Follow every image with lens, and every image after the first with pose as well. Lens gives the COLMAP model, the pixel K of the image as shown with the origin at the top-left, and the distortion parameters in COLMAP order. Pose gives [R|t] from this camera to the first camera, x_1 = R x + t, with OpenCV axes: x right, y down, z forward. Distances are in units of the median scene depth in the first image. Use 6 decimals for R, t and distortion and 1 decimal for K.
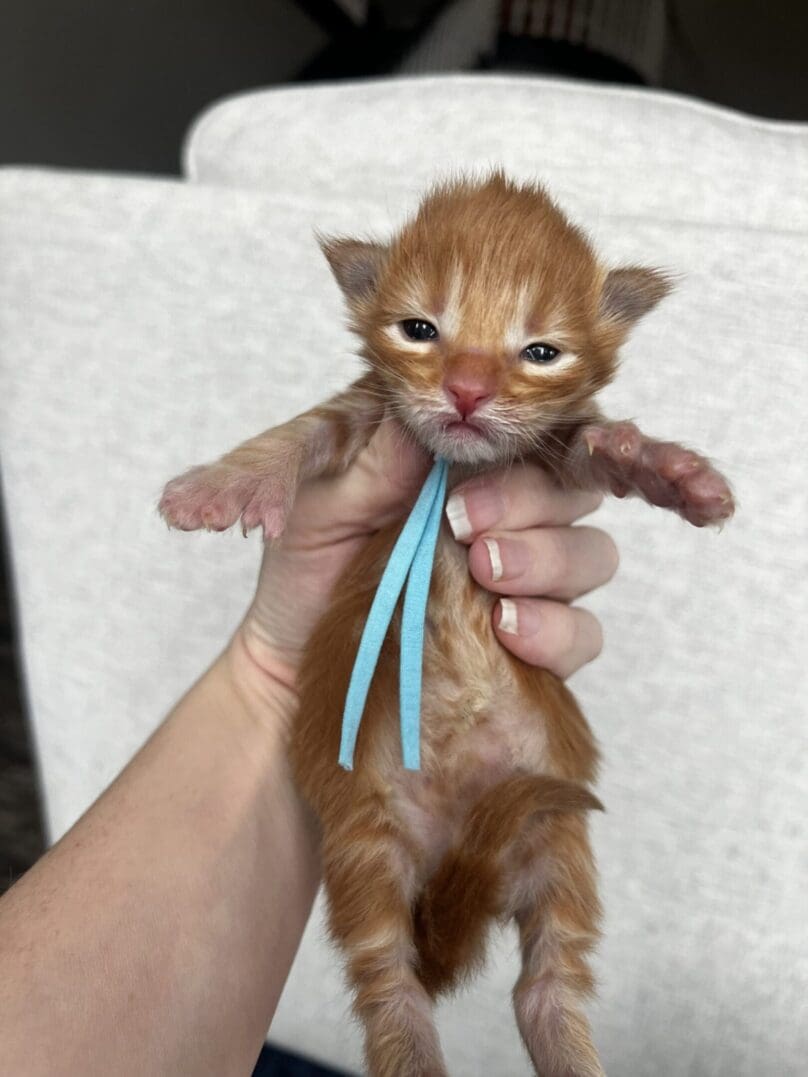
lens RADIAL K [[837.1, 0, 408.0], [0, 837.1, 544.6], [0, 0, 1]] dist [-0.029065, -0.000296]
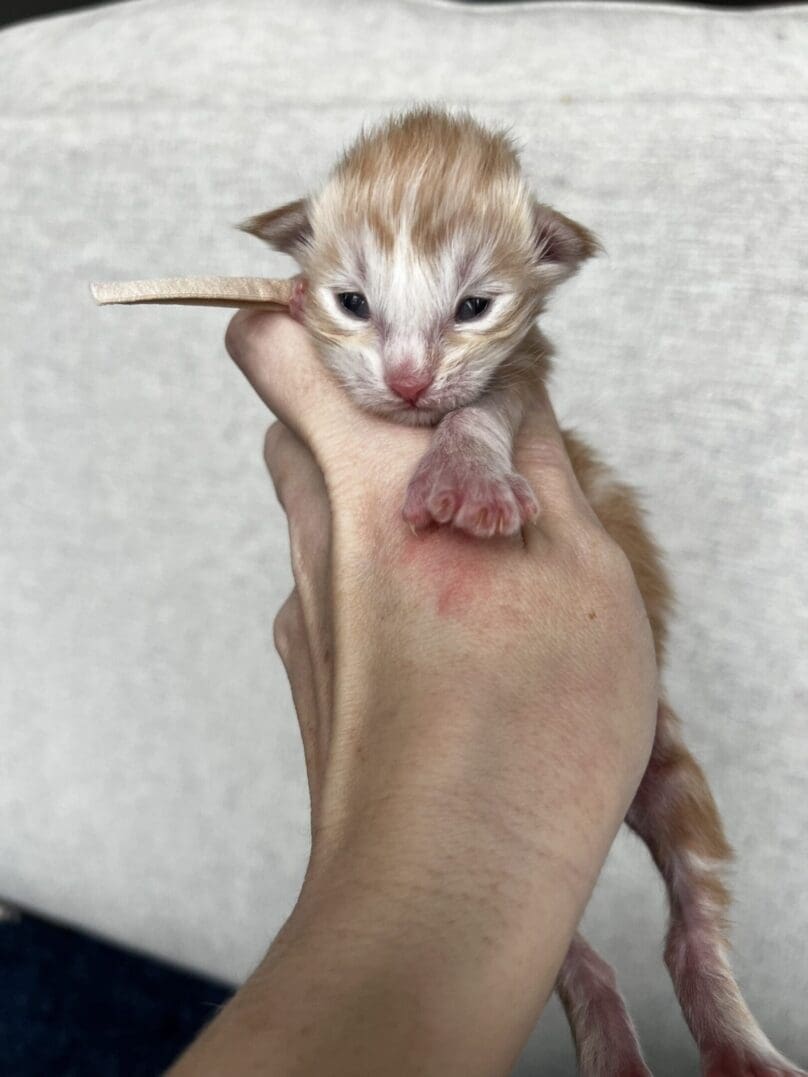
lens RADIAL K [[837.1, 0, 397.7], [0, 837.1, 543.9], [0, 0, 1]] dist [-0.029065, -0.000296]
pose [[0.996788, -0.051201, -0.061577, 0.377783], [0.053324, 0.998021, 0.033338, 0.102236], [0.059748, -0.036515, 0.997545, -0.023767]]
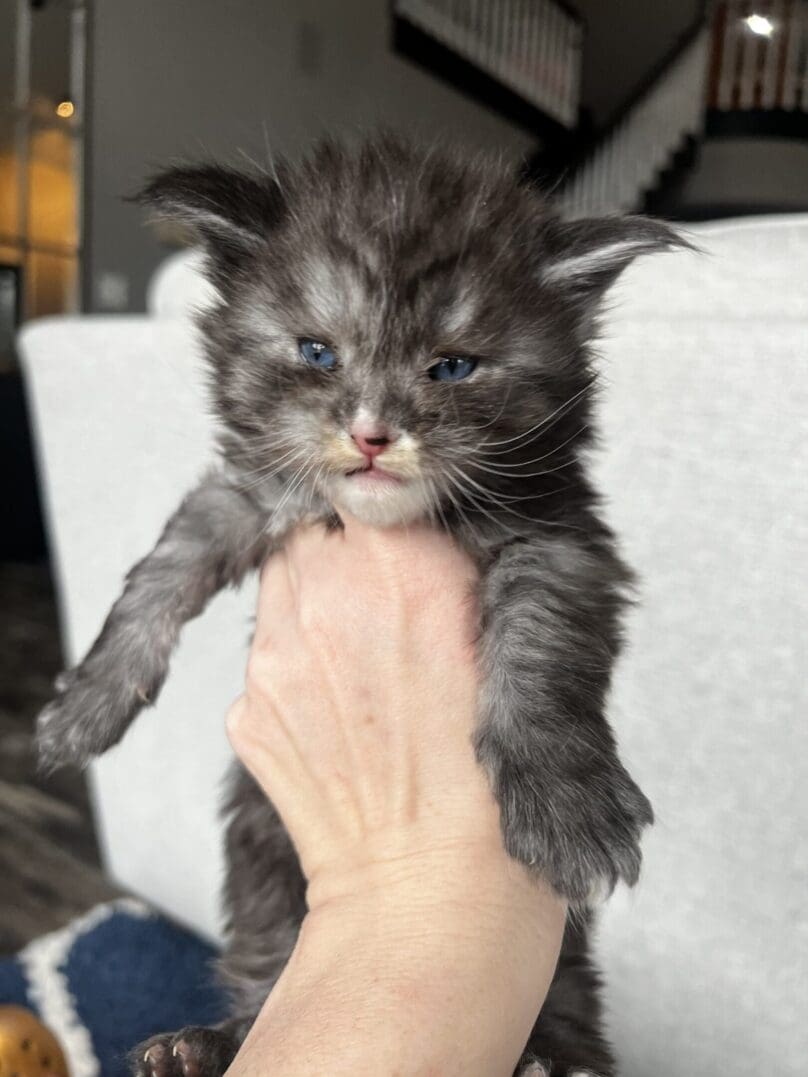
lens RADIAL K [[837.1, 0, 399.4], [0, 837.1, 547.4], [0, 0, 1]] dist [-0.029065, -0.000296]
pose [[0.951948, -0.017471, -0.305760, 0.700796], [-0.011433, 0.995648, -0.092485, 0.127693], [0.306045, 0.091537, 0.947606, -0.290696]]
